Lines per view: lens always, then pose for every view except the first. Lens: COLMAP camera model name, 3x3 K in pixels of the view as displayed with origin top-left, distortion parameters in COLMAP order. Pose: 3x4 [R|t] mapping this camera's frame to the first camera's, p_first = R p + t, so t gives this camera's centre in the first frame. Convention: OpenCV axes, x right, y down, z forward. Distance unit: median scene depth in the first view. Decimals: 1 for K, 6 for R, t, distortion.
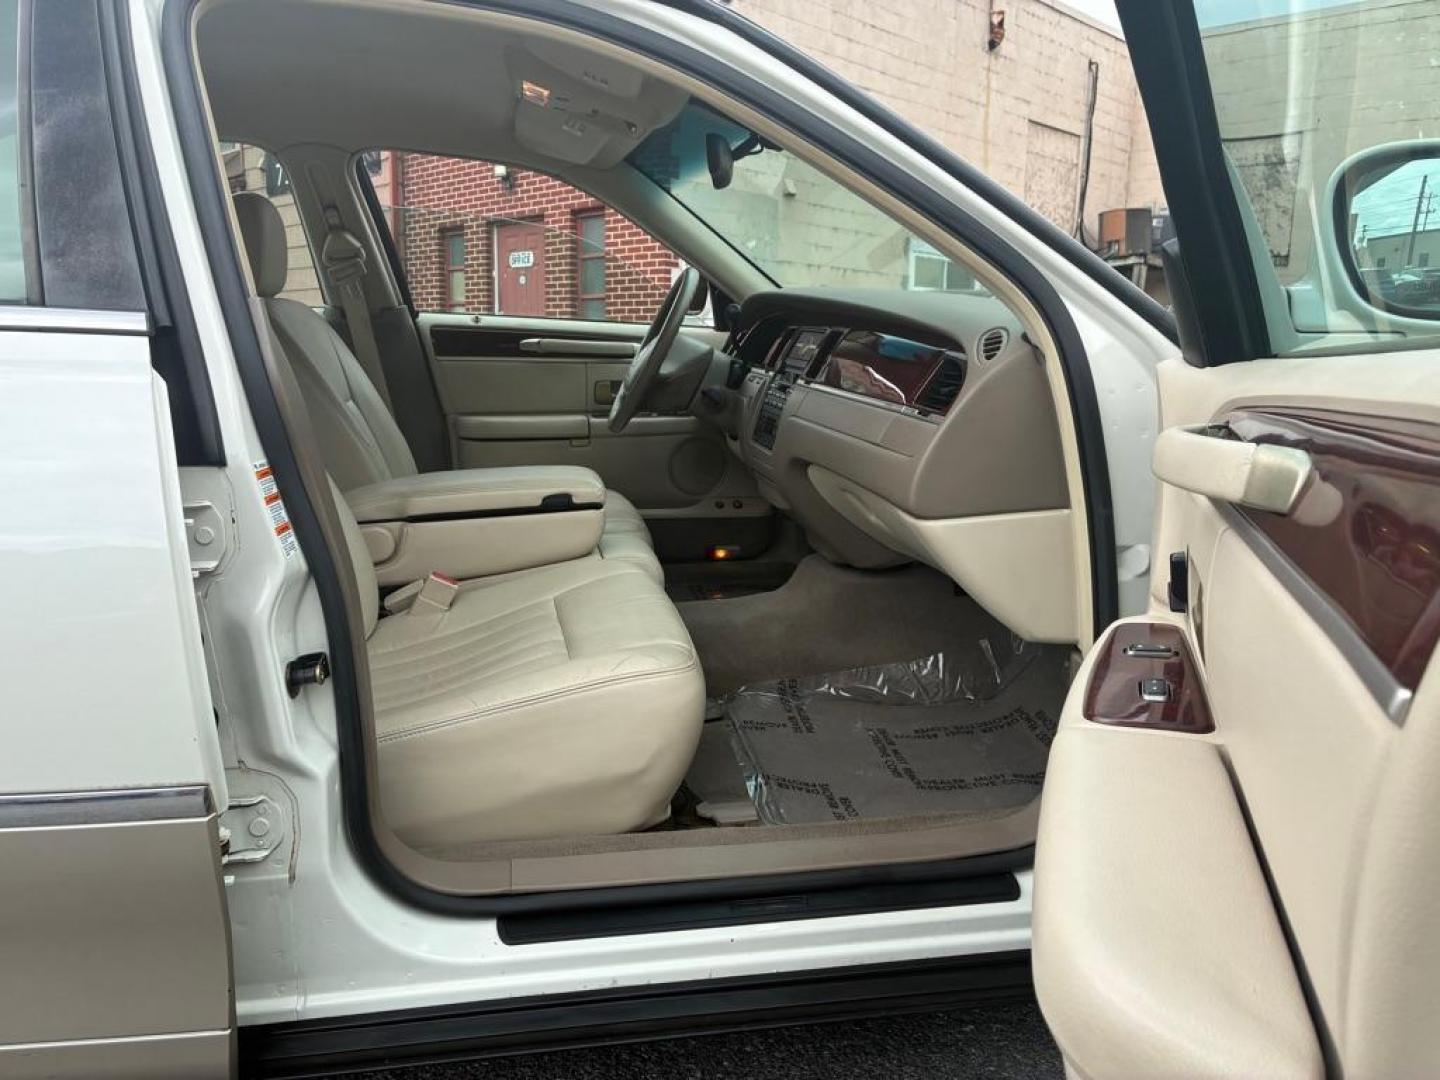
lens RADIAL K [[1077.4, 0, 726.8], [0, 1077.4, 548.0], [0, 0, 1]] dist [0.049727, -0.072034]
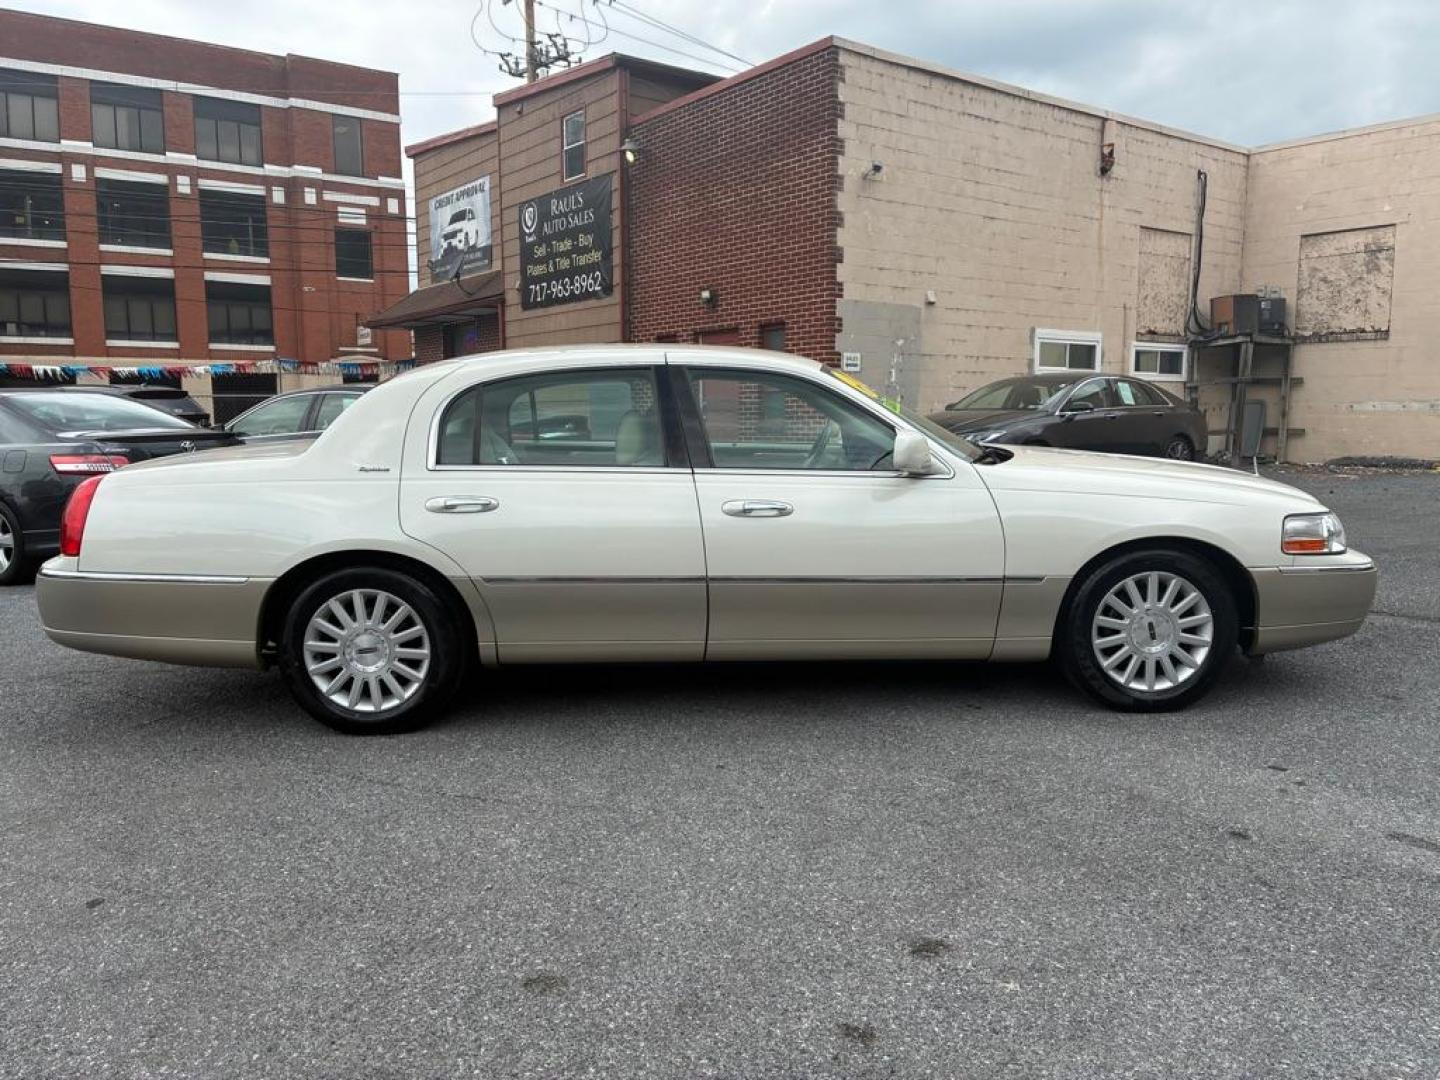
lens RADIAL K [[1077.4, 0, 714.5], [0, 1077.4, 535.0], [0, 0, 1]] dist [0.049727, -0.072034]
pose [[0.985726, 0.001266, -0.168353, 0.019000], [-0.011930, 0.997983, -0.062351, 0.021181], [0.167934, 0.063469, 0.983753, -0.218434]]
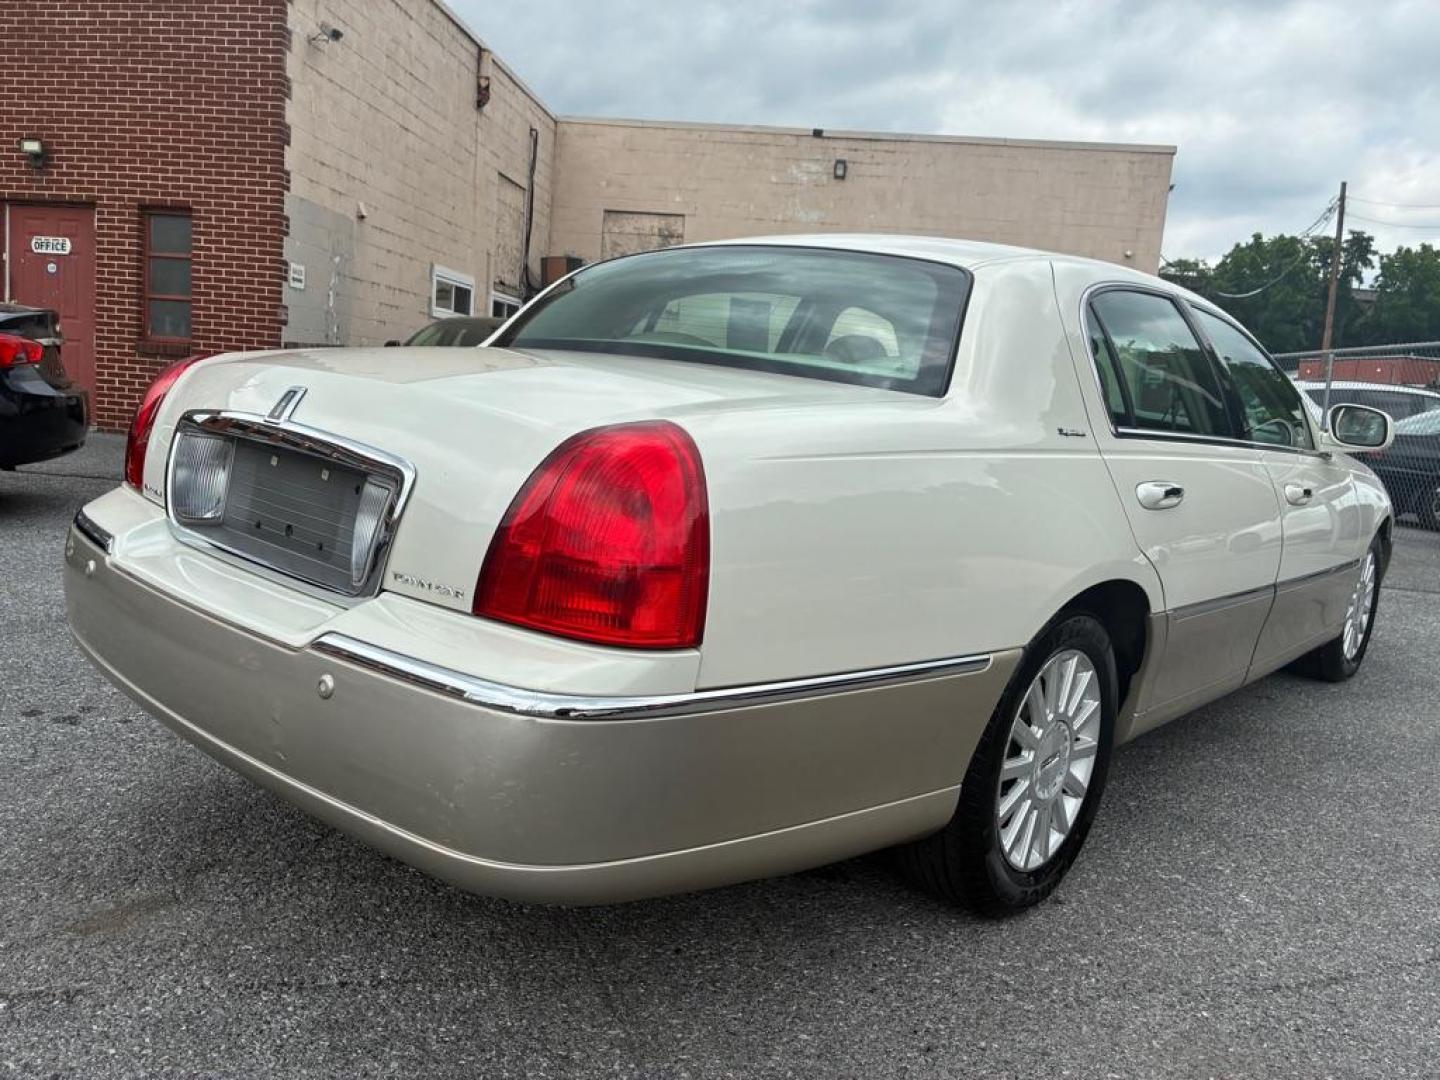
lens RADIAL K [[1077.4, 0, 719.1], [0, 1077.4, 545.8], [0, 0, 1]] dist [0.049727, -0.072034]
pose [[0.784999, -0.047034, 0.617709, -0.262275], [0.049467, 0.998689, 0.013179, -0.000334], [-0.617519, 0.020210, 0.786296, -0.042930]]
